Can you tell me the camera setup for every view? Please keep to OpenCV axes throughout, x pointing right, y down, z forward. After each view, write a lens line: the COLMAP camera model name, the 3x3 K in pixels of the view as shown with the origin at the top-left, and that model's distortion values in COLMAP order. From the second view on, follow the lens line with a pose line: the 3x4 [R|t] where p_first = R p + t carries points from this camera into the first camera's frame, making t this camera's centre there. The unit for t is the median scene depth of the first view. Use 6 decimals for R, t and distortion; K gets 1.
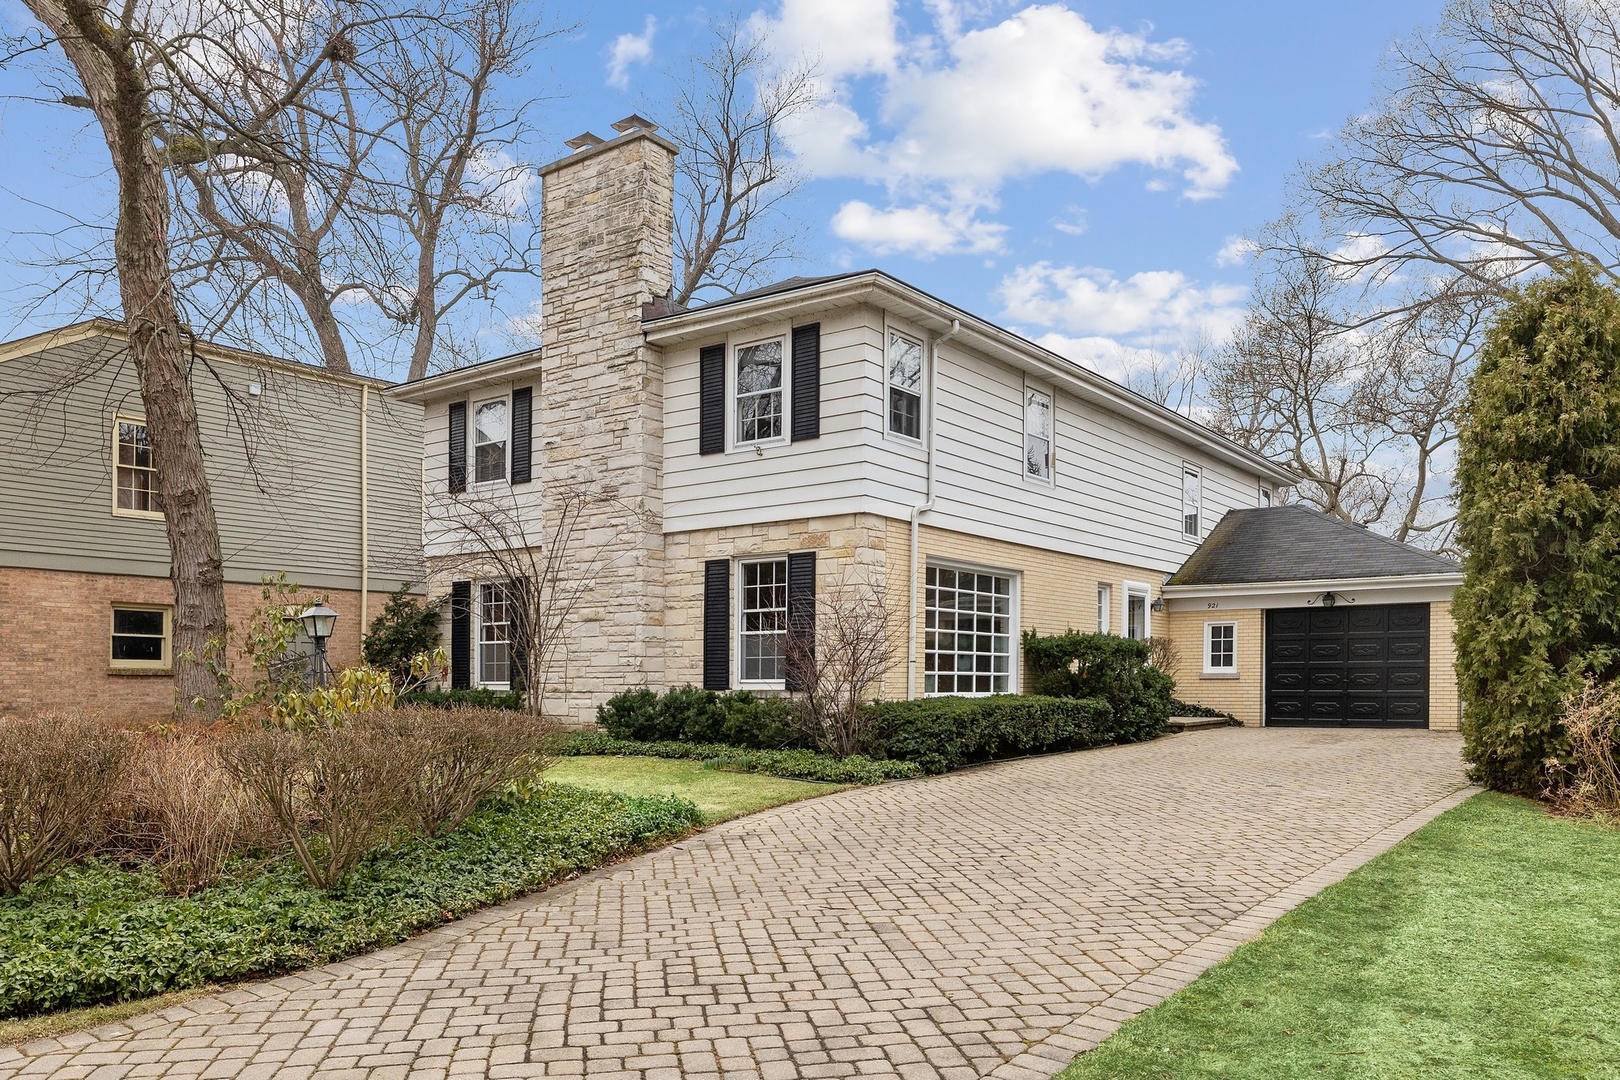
lens RADIAL K [[1224.0, 0, 810.3], [0, 1224.0, 609.8], [0, 0, 1]] dist [-0.000903, -0.001121]
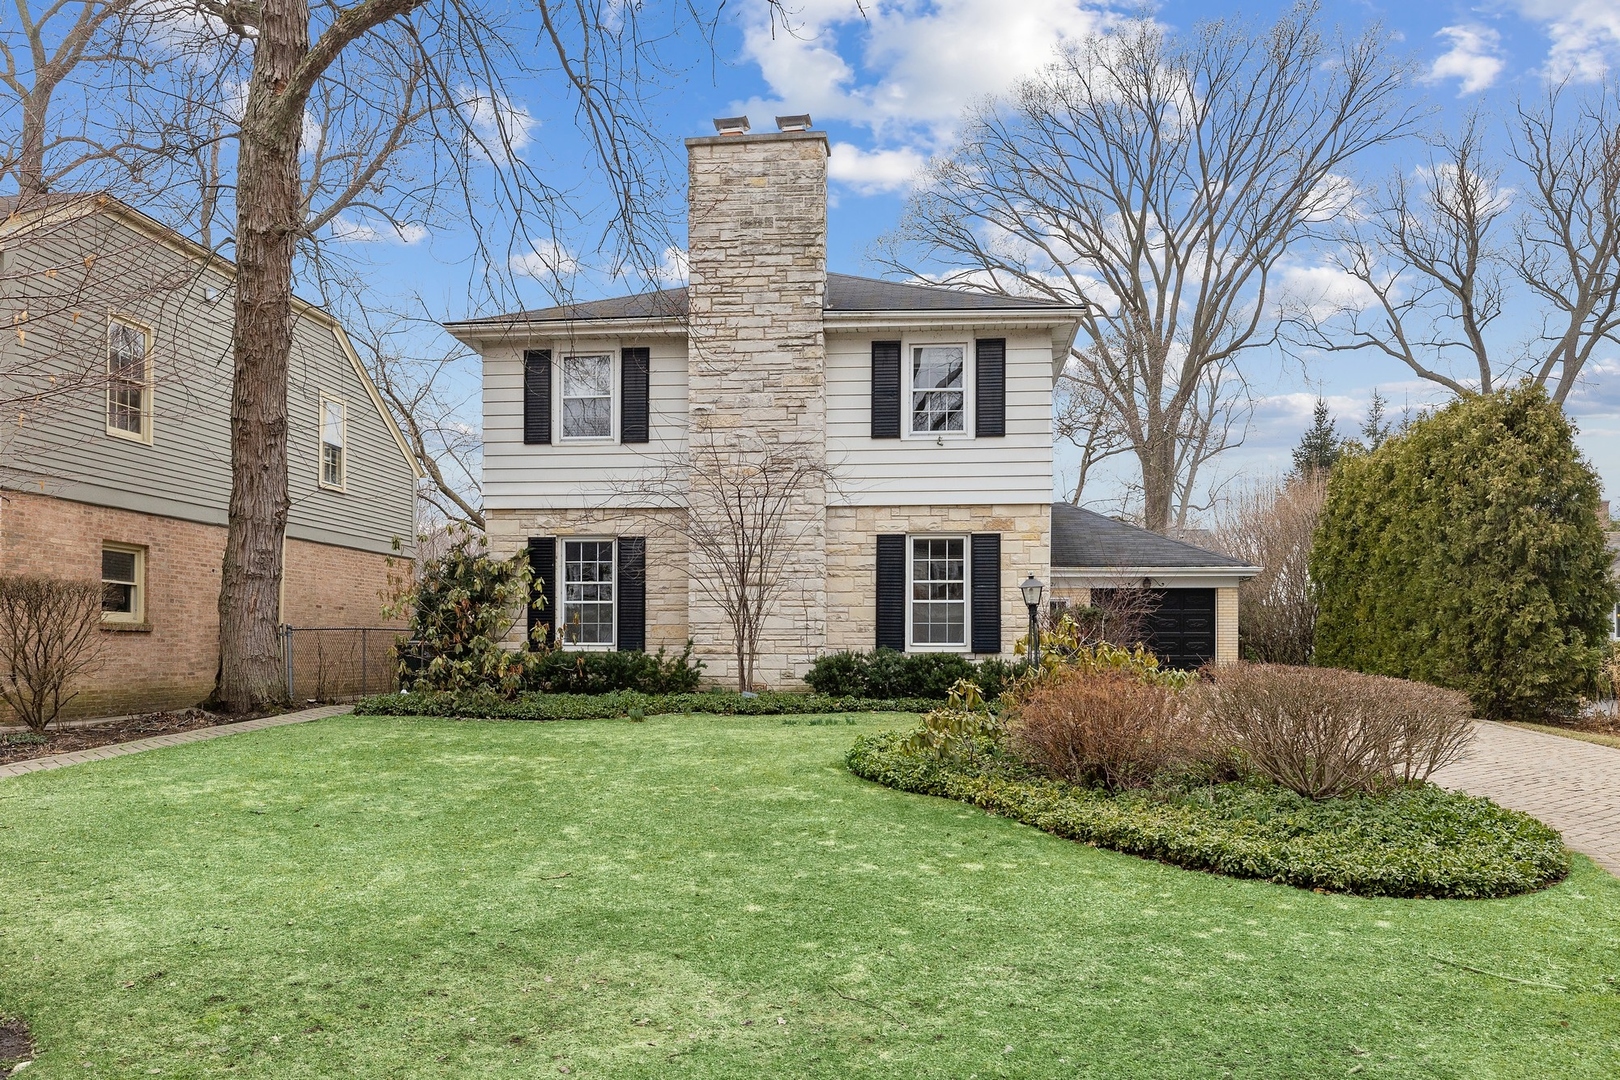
lens RADIAL K [[1297.3, 0, 810.0], [0, 1297.3, 540.0], [0, 0, 1]] dist [-0.003496, -0.001427]
pose [[0.862766, 0.048606, 0.503261, -0.705690], [-0.036489, 0.998759, -0.033908, 0.006463], [-0.504284, 0.010891, 0.863469, 0.021661]]
